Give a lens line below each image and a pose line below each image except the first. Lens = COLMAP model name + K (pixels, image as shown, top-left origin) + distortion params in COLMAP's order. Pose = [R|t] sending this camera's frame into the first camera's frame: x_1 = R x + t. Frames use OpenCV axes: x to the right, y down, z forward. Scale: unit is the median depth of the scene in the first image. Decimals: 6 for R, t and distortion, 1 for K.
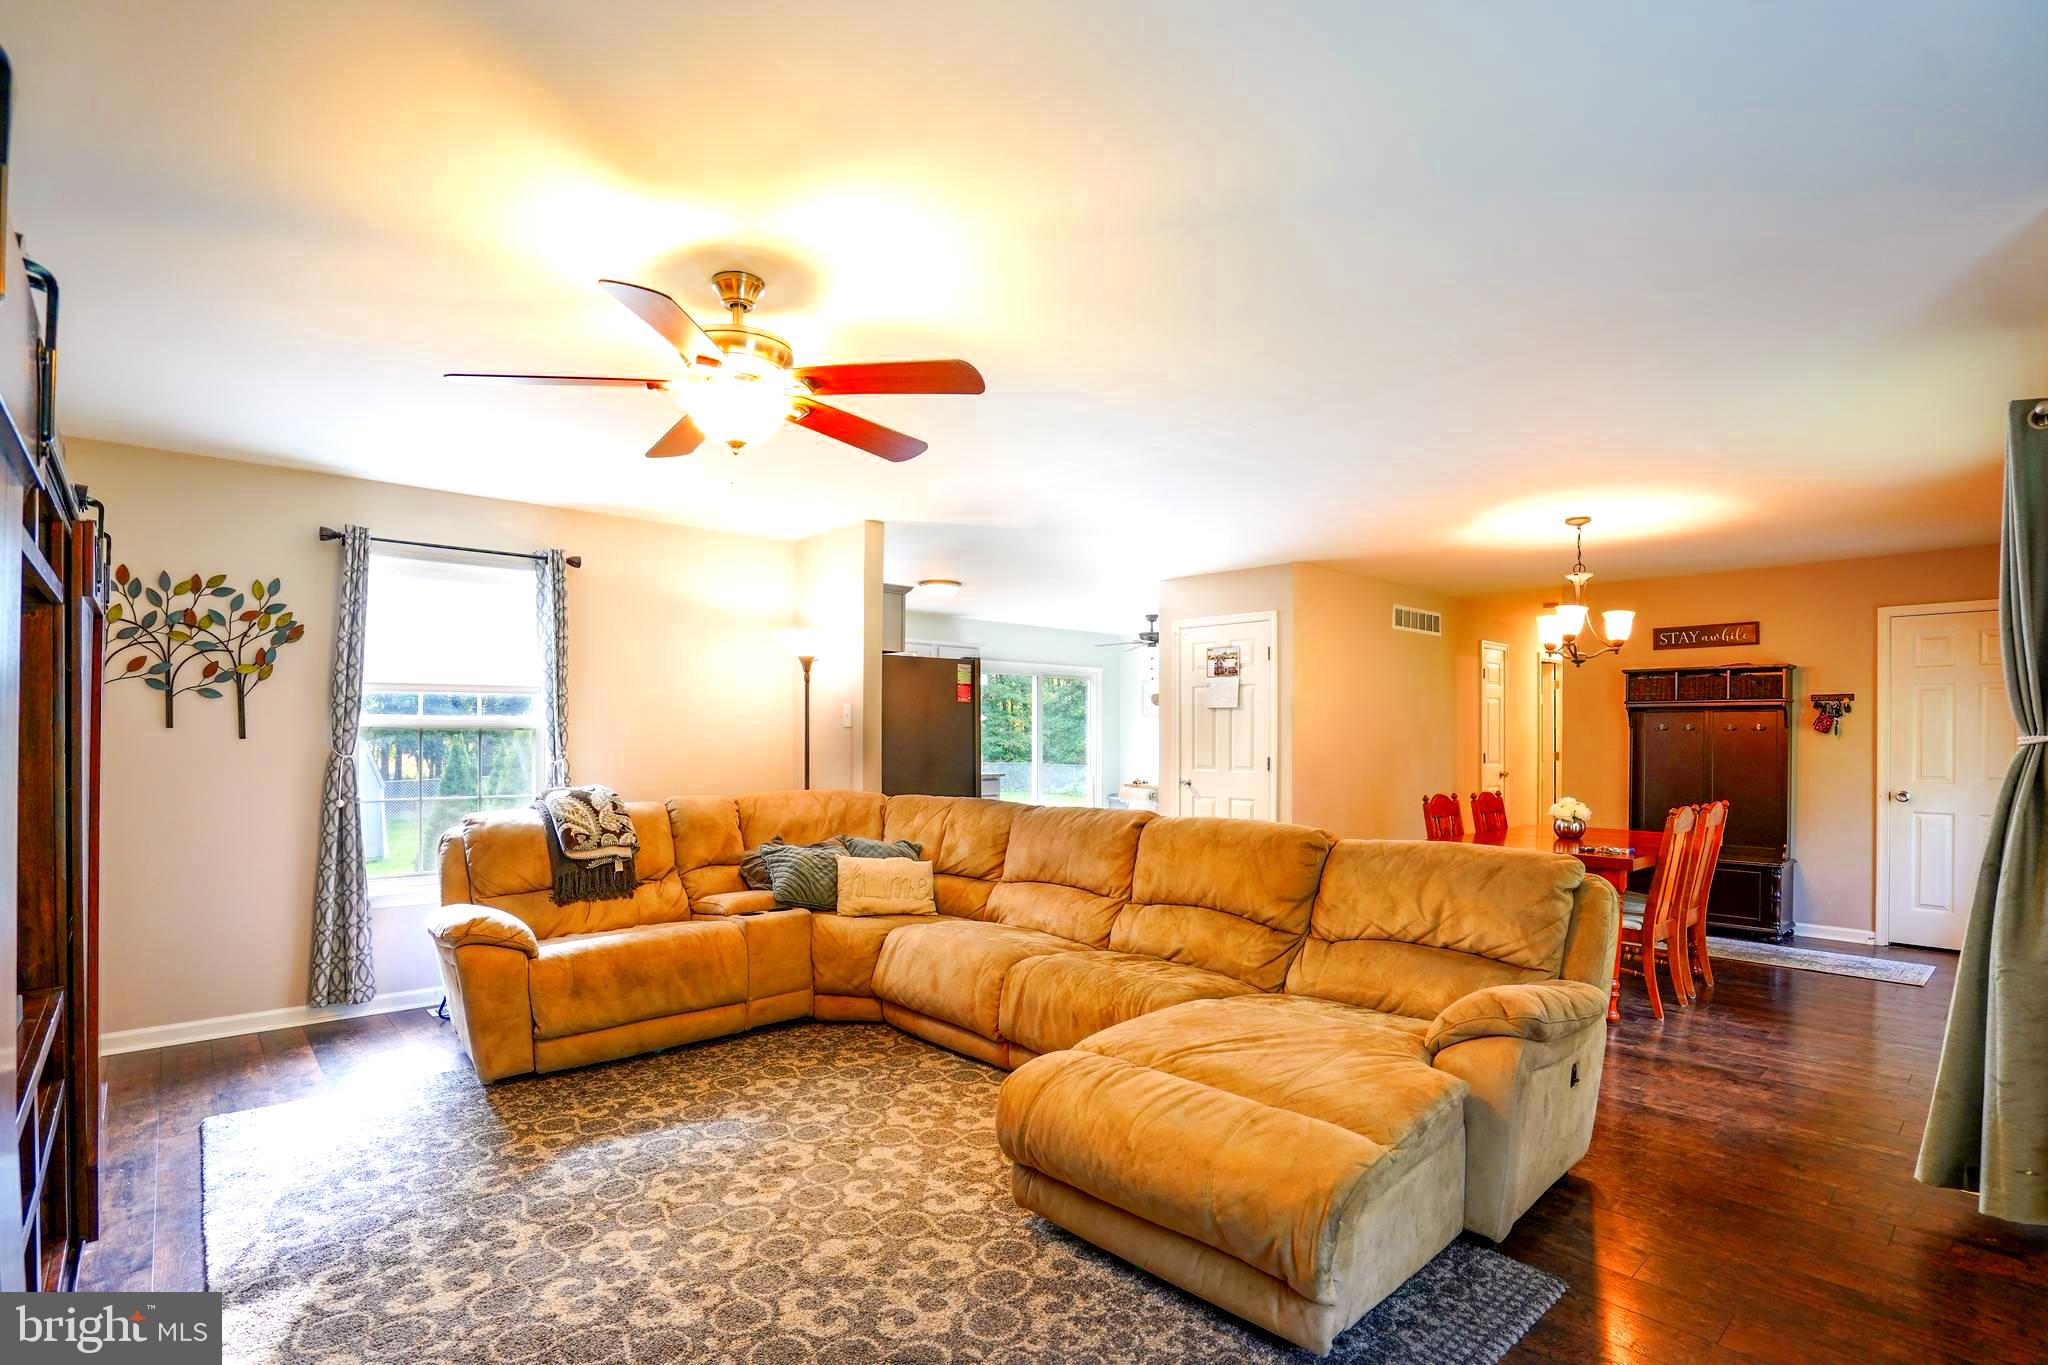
lens RADIAL K [[967.1, 0, 1025.6], [0, 967.1, 729.3], [0, 0, 1]] dist [0.000006, 0.000036]
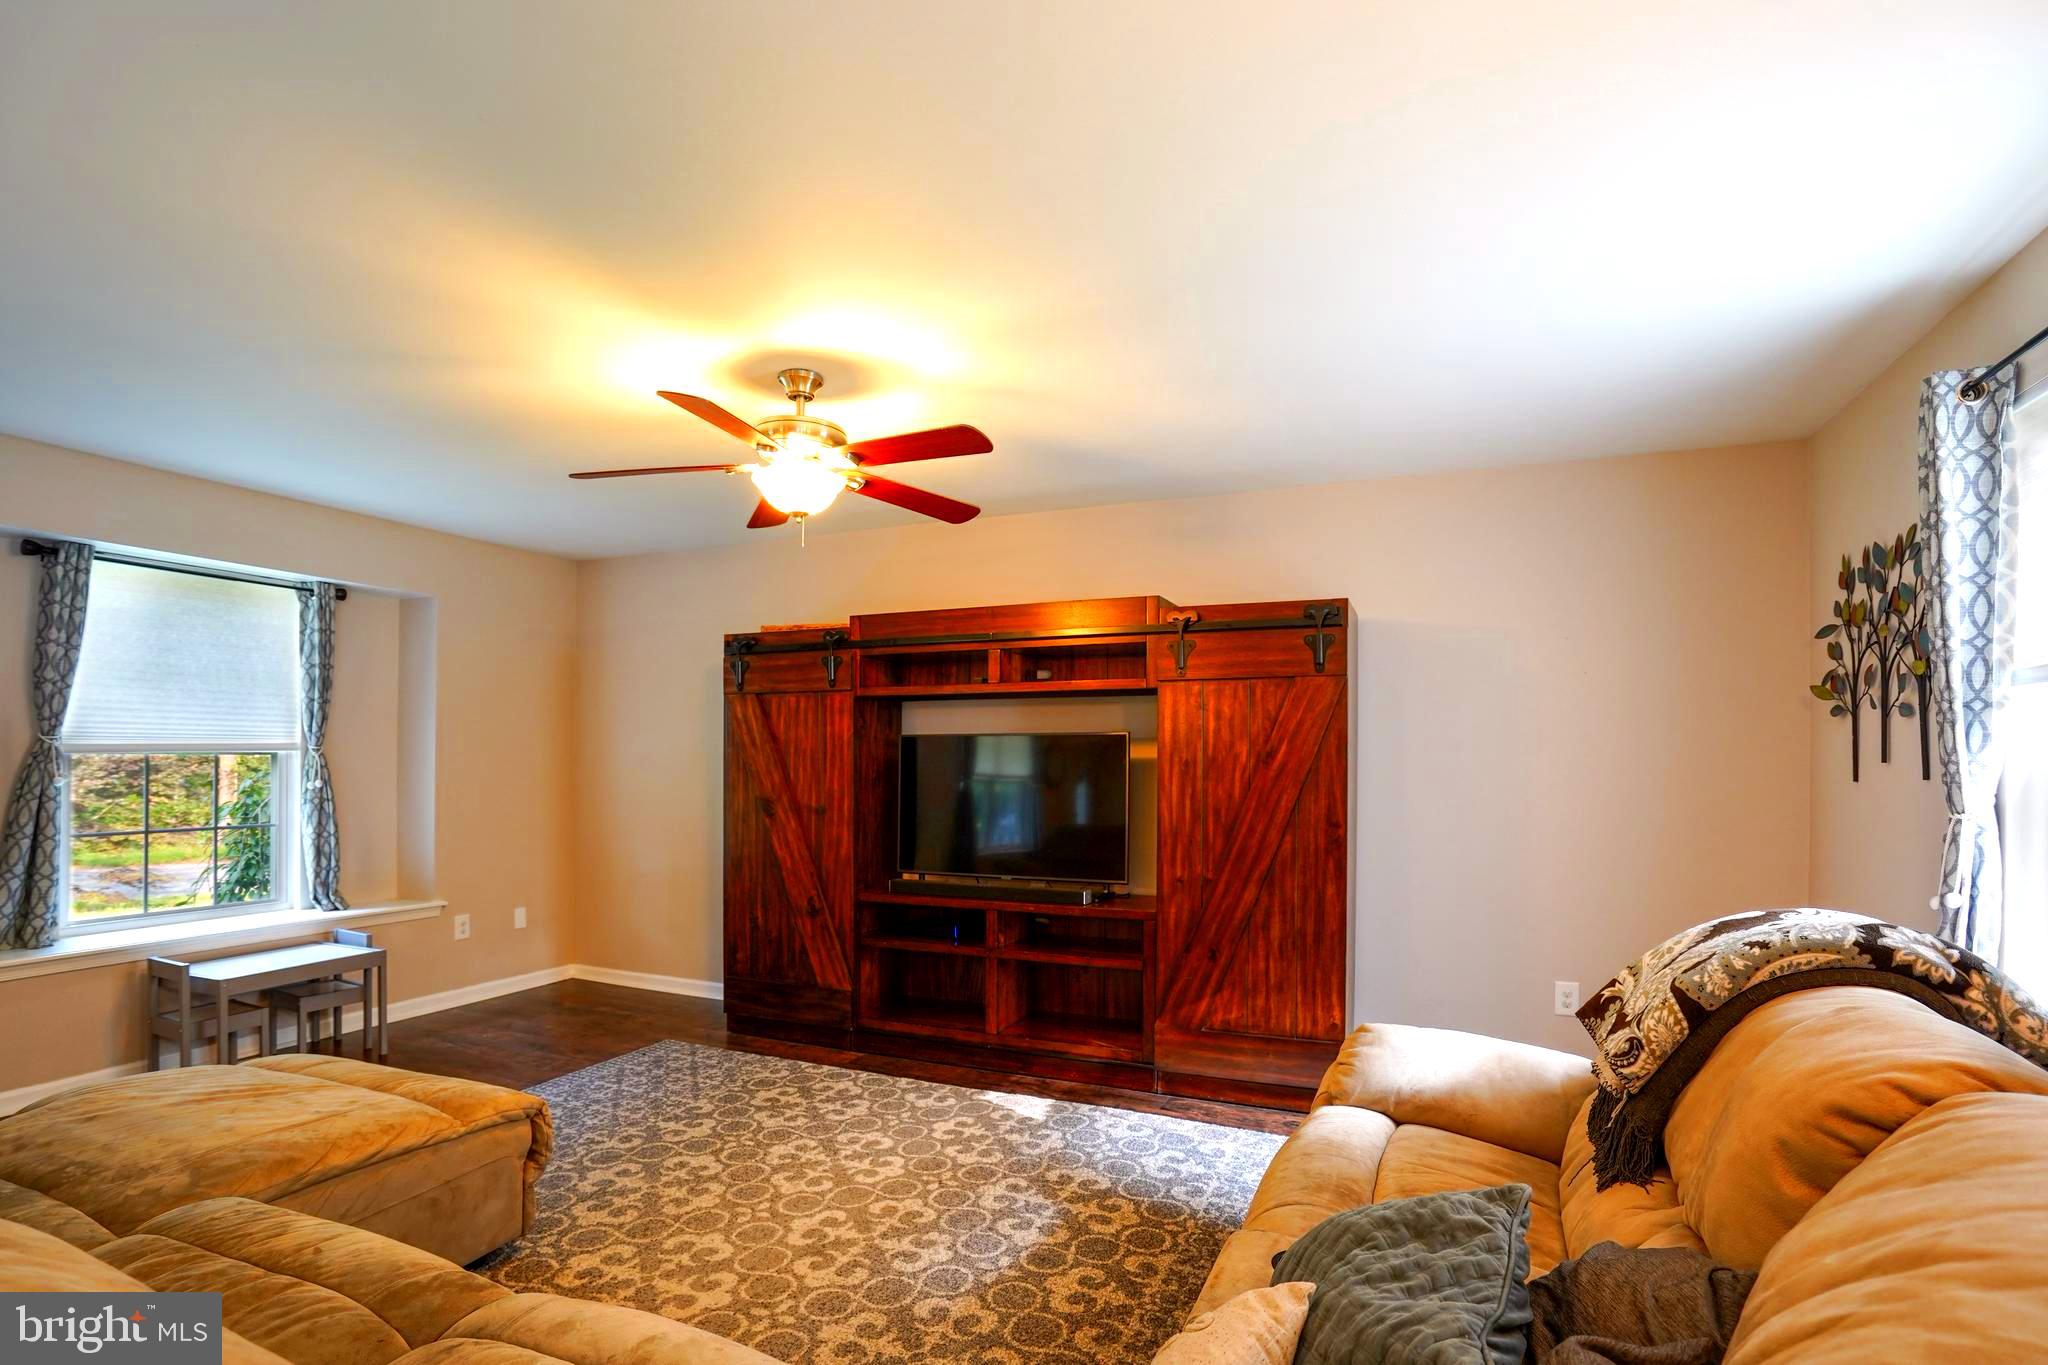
lens RADIAL K [[967.1, 0, 1025.6], [0, 967.1, 729.3], [0, 0, 1]] dist [0.000006, 0.000036]
pose [[-0.910523, -0.017348, -0.413093, -0.048156], [-0.000667, 0.999180, -0.040489, 0.007803], [0.413457, -0.036591, -0.909788, 1.916967]]
